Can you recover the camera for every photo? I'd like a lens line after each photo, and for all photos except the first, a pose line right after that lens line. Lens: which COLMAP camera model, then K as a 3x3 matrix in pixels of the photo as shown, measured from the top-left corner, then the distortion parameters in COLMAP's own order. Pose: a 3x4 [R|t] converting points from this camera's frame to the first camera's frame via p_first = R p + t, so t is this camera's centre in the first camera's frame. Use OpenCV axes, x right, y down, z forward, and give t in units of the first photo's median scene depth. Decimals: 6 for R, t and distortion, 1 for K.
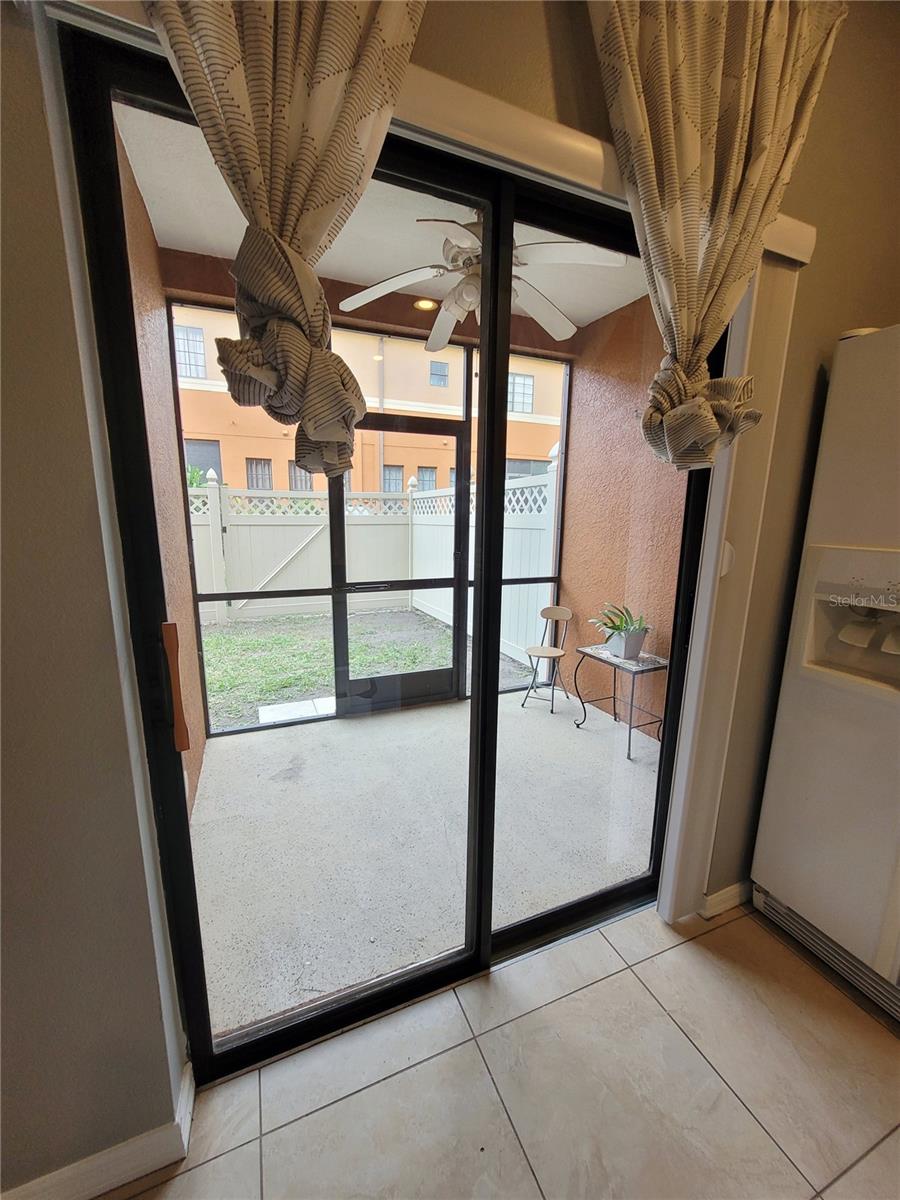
lens RADIAL K [[460.4, 0, 445.3], [0, 460.4, 600.6], [0, 0, 1]] dist [0.000431, 0.000216]
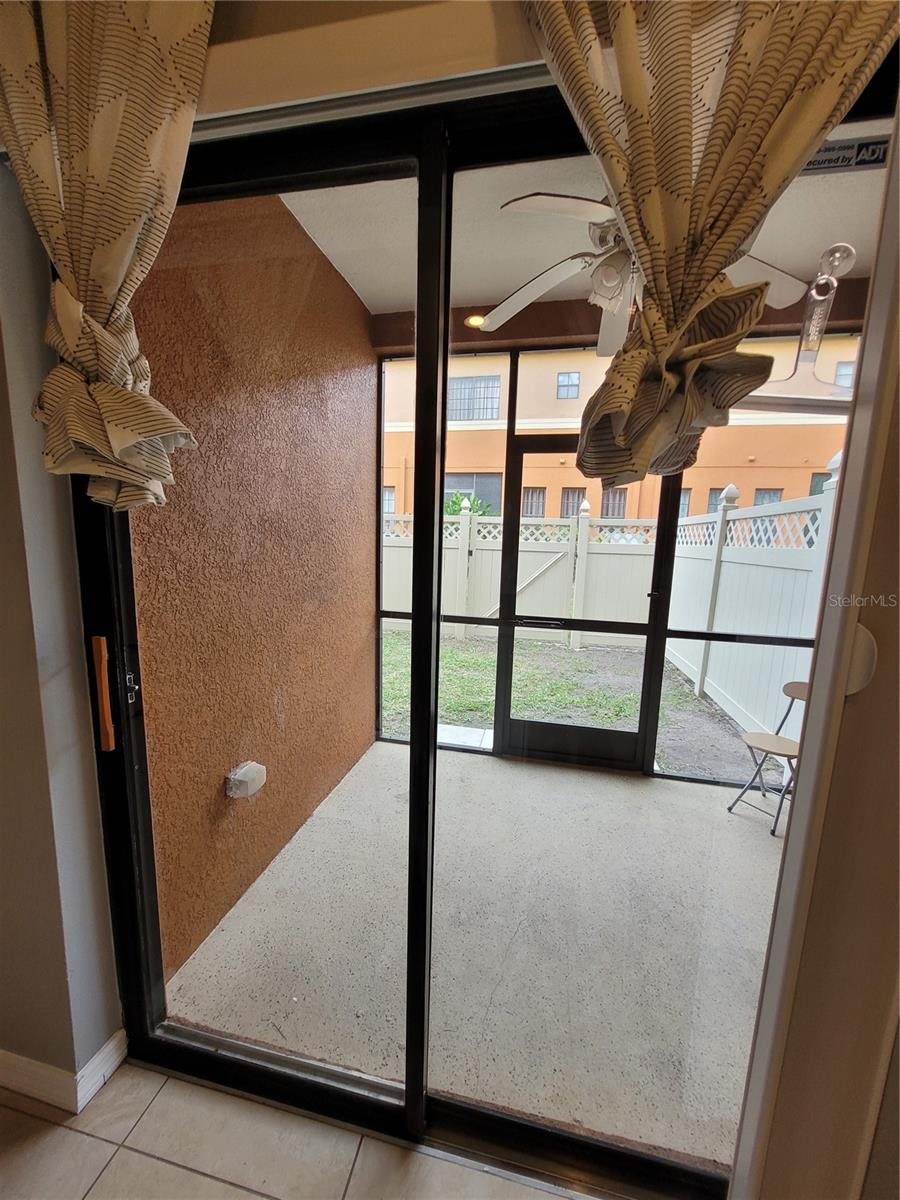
lens RADIAL K [[465.5, 0, 443.3], [0, 465.5, 599.0], [0, 0, 1]] dist [-0.000863, -0.000564]
pose [[0.828078, 0.092626, -0.552909, 0.170688], [-0.125621, 0.991835, -0.021981, -0.028353], [0.546358, 0.087659, 0.832952, 0.111611]]
